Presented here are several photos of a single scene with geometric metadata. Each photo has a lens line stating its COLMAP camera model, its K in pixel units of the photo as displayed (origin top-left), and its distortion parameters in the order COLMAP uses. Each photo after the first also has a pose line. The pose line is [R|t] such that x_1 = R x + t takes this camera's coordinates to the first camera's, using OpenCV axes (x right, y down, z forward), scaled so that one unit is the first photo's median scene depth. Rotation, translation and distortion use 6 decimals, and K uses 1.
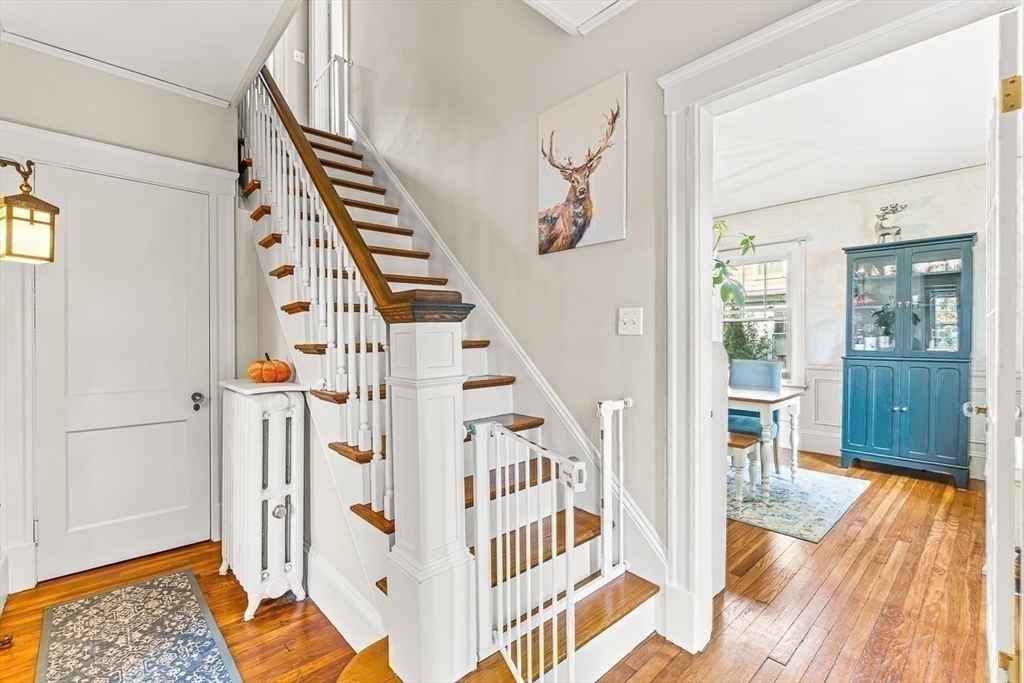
lens RADIAL K [[456.7, 0, 512.0], [0, 456.7, 341.5], [0, 0, 1]] dist [-0.004315, -0.000687]
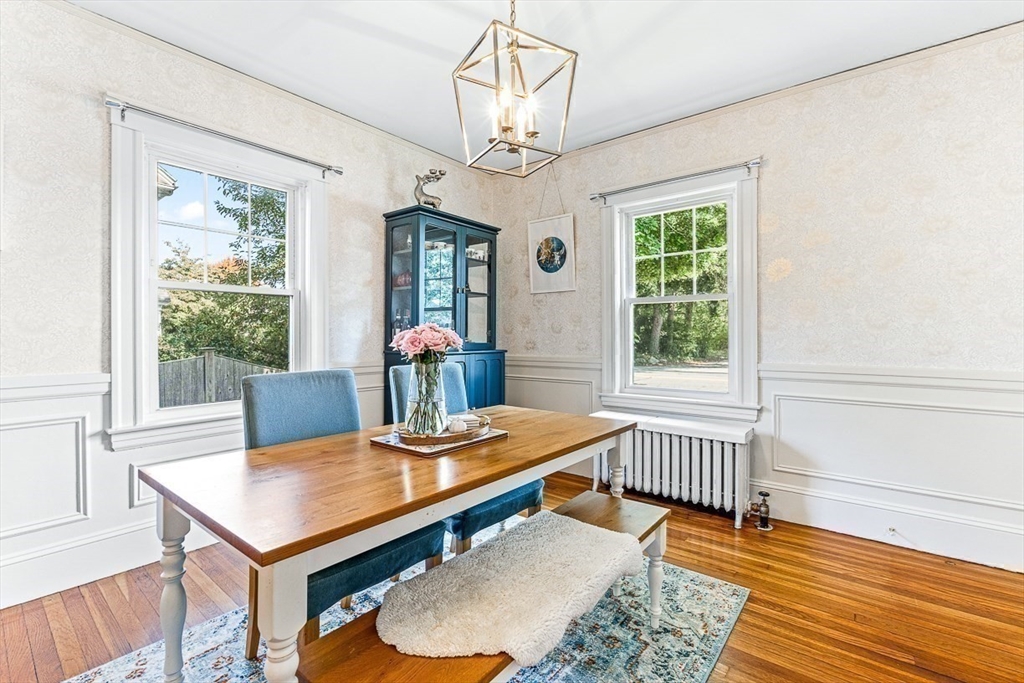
lens RADIAL K [[450.3, 0, 513.2], [0, 450.3, 339.4], [0, 0, 1]] dist [-0.001471, 0.000568]
pose [[-0.151624, -0.002735, 0.988434, -0.015097], [0.004052, 0.999986, 0.003388, 0.013302], [-0.988430, 0.004519, -0.151611, 1.263263]]
